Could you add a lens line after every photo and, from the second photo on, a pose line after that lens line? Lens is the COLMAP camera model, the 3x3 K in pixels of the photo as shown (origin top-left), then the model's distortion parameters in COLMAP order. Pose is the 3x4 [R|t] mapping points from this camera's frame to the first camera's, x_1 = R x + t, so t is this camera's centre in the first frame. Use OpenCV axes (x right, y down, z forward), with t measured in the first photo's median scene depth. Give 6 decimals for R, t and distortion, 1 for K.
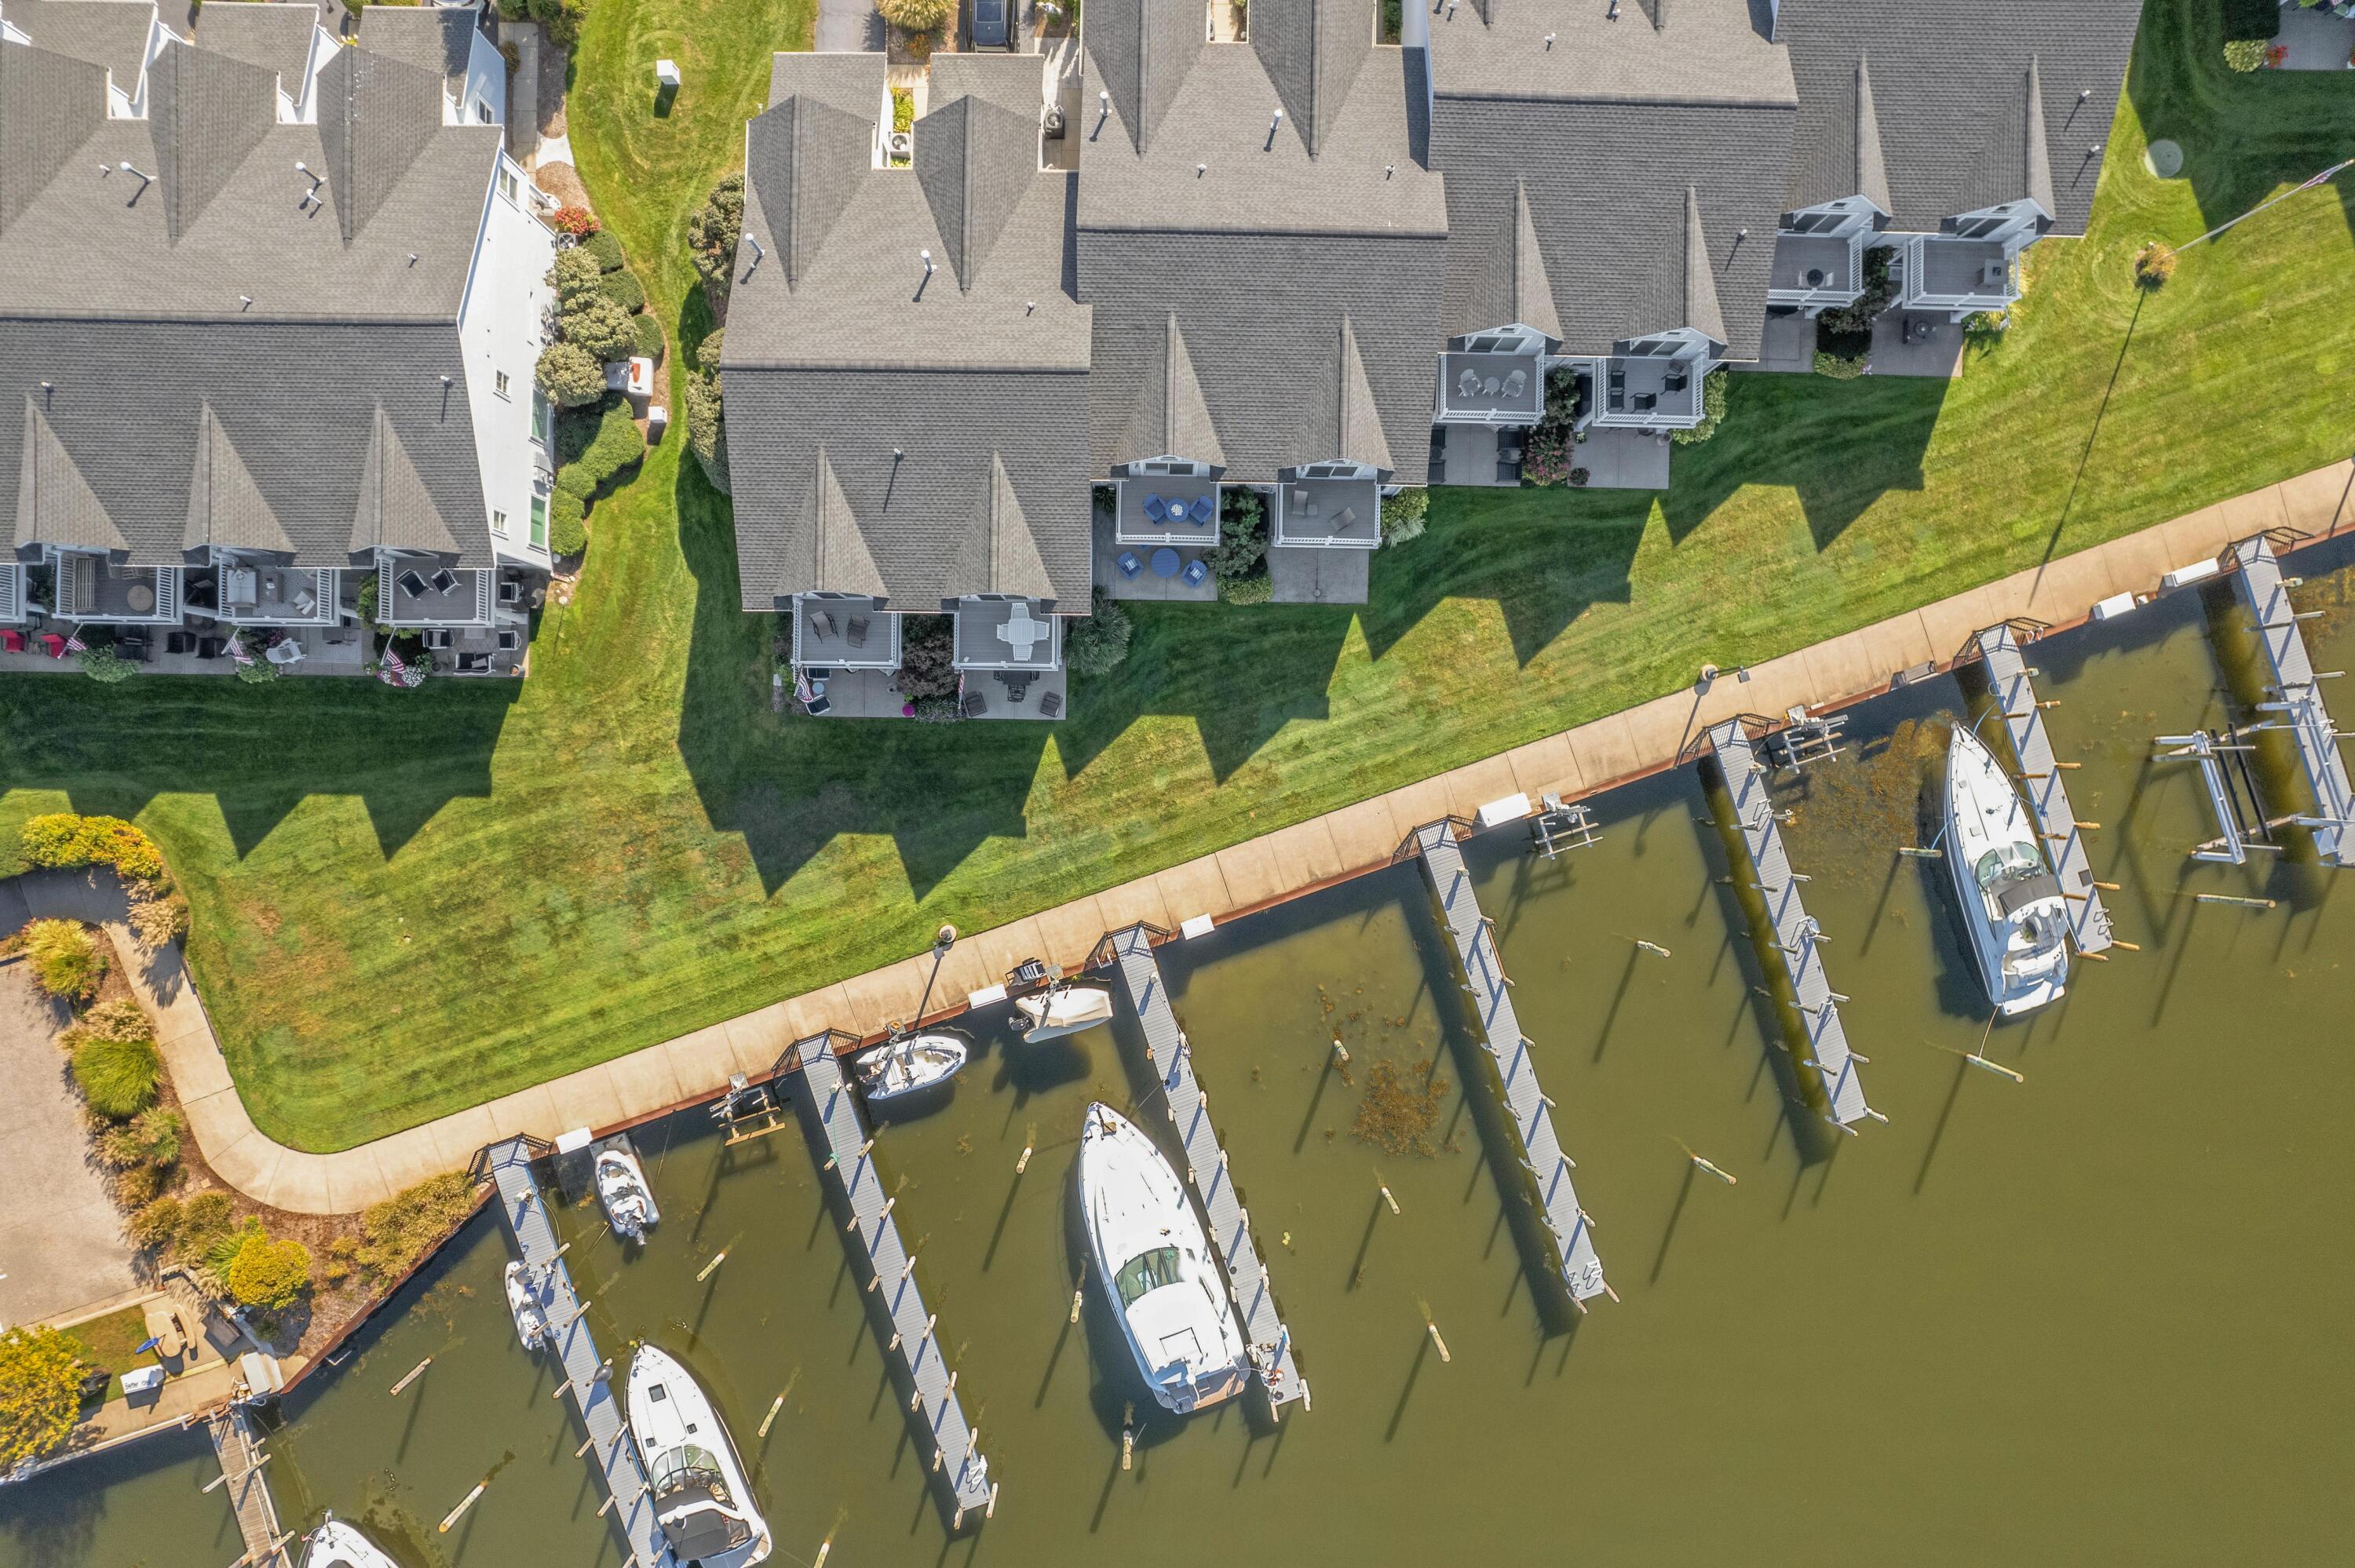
lens RADIAL K [[1502.2, 0, 1181.5], [0, 1502.2, 785.4], [0, 0, 1]] dist [-0.051164, 0.020155]
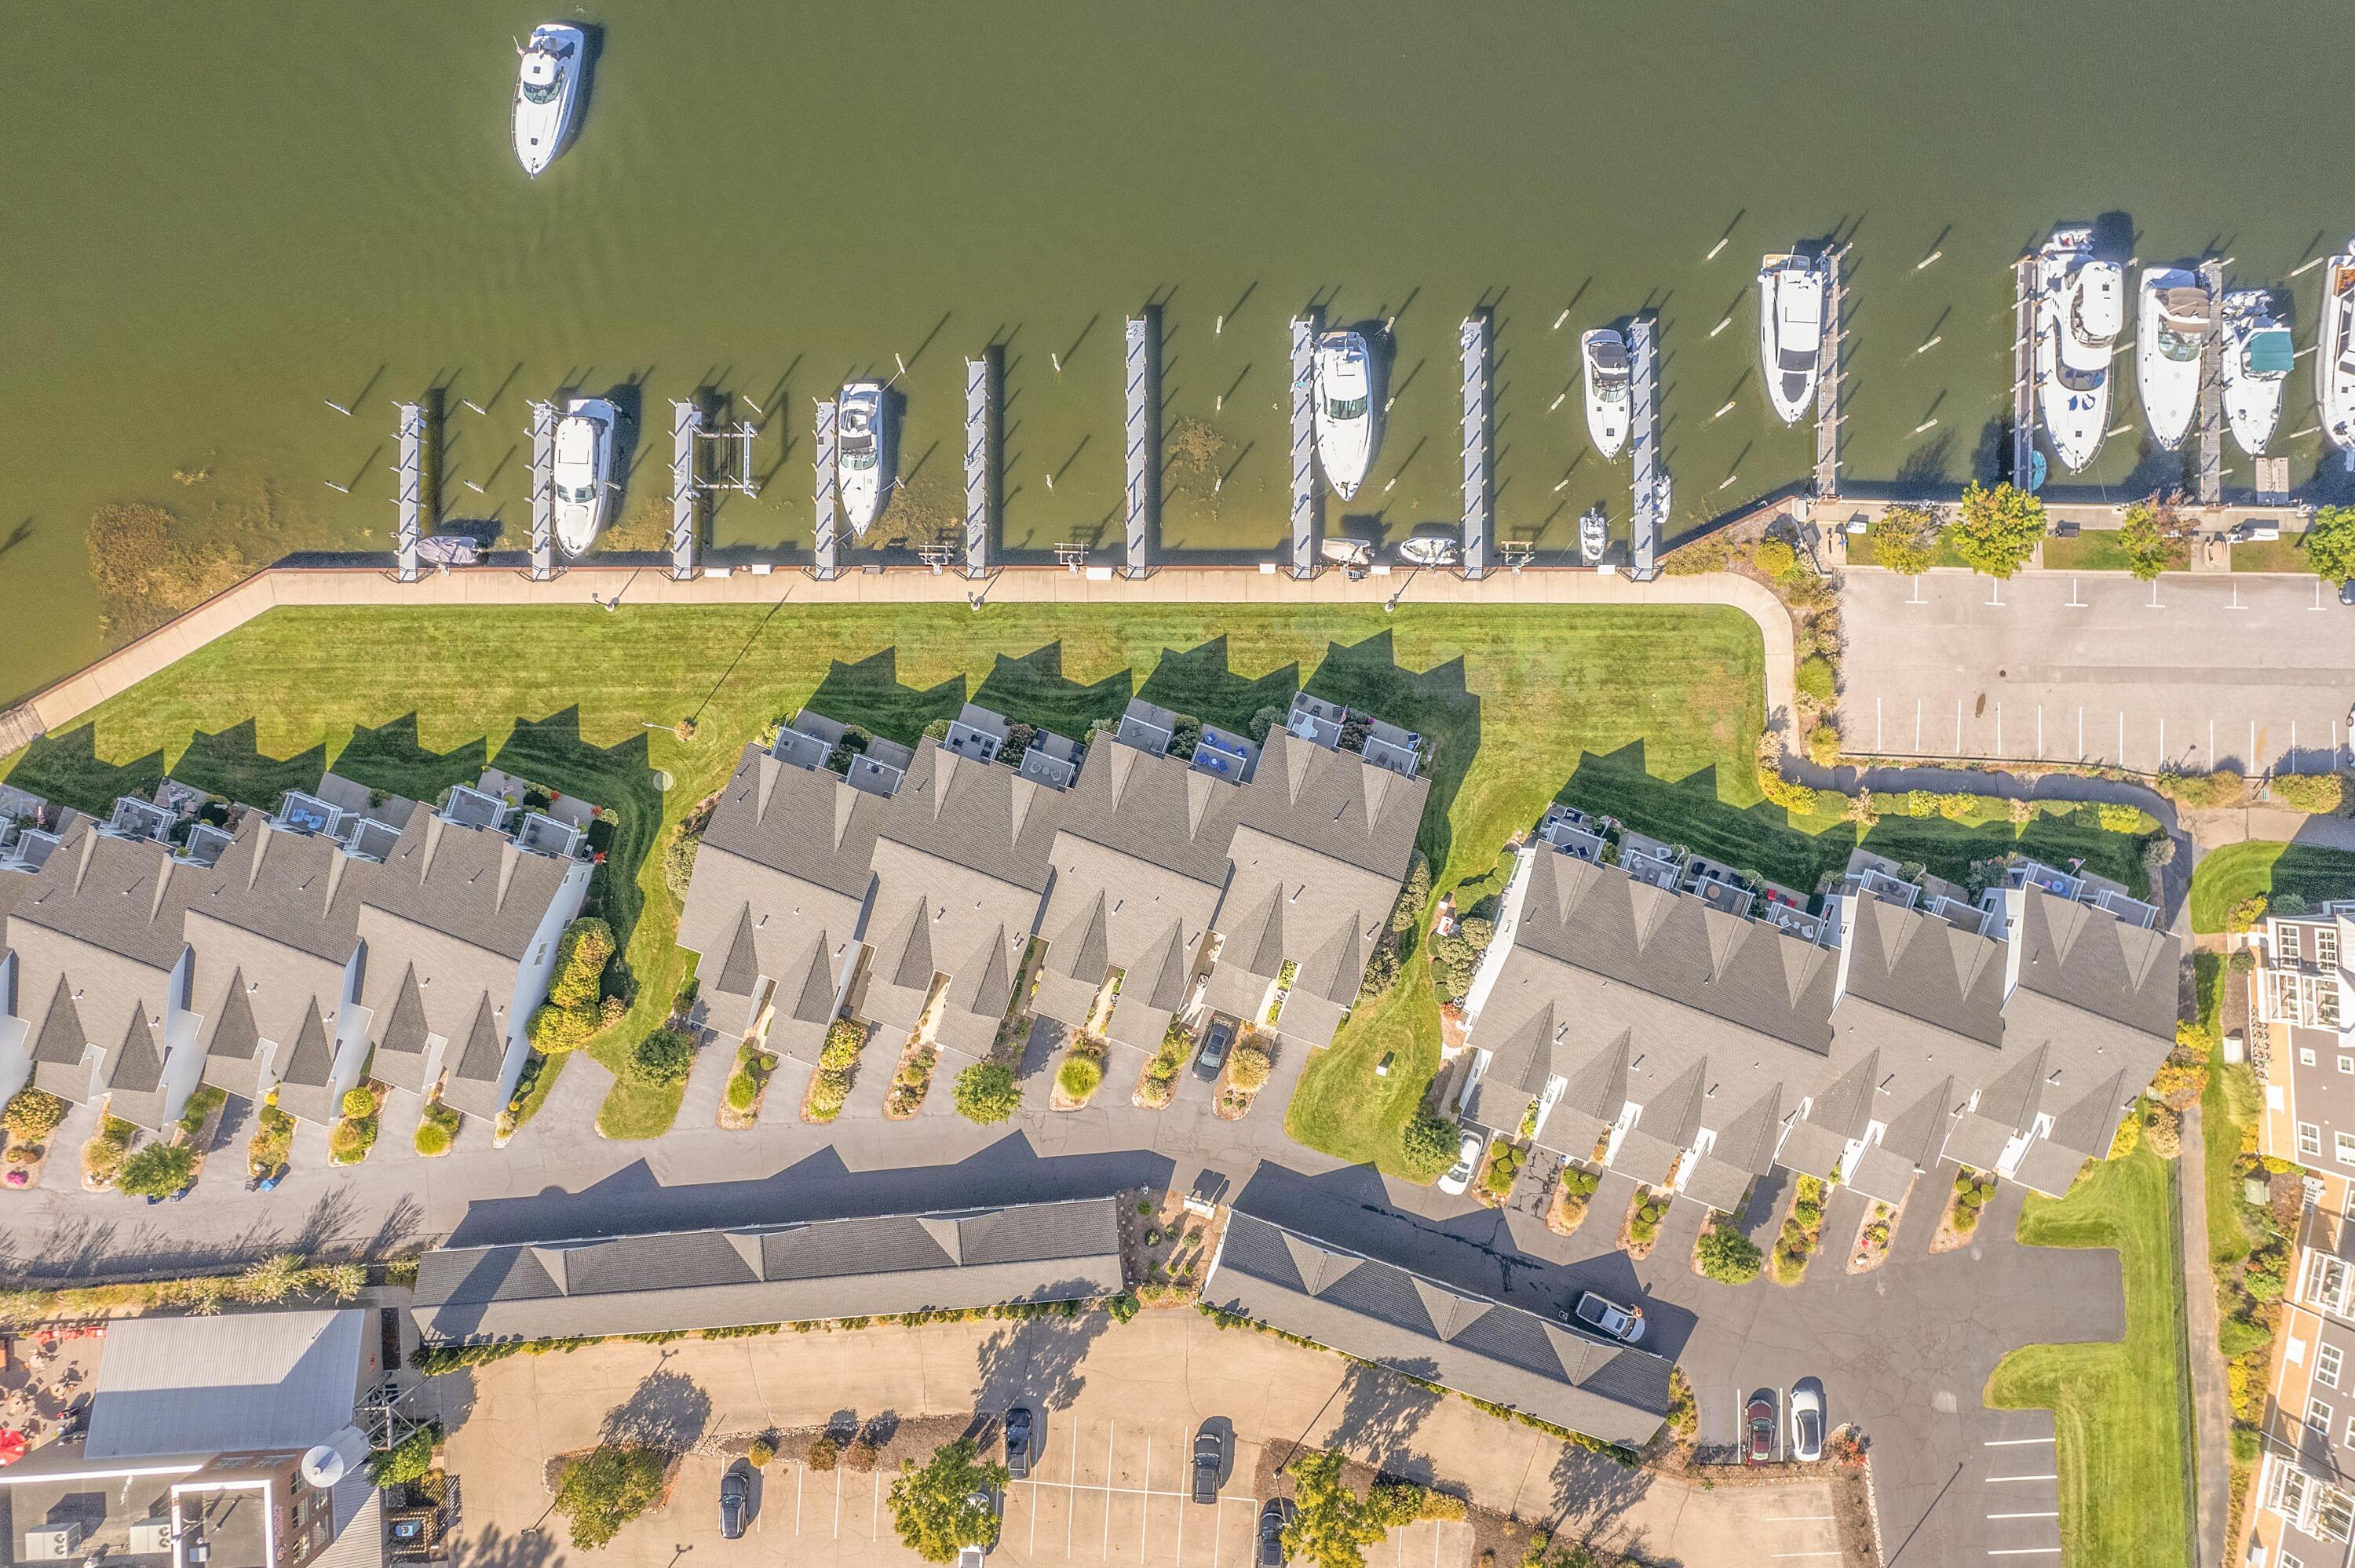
lens RADIAL K [[1502.2, 0, 1176.8], [0, 1502.2, 775.2], [0, 0, 1]] dist [-0.051164, 0.020155]
pose [[-0.945210, -0.325858, -0.019863, 0.072462], [0.325908, -0.945401, 0.000760, -0.198597], [-0.019026, -0.005755, 0.999802, -0.943197]]
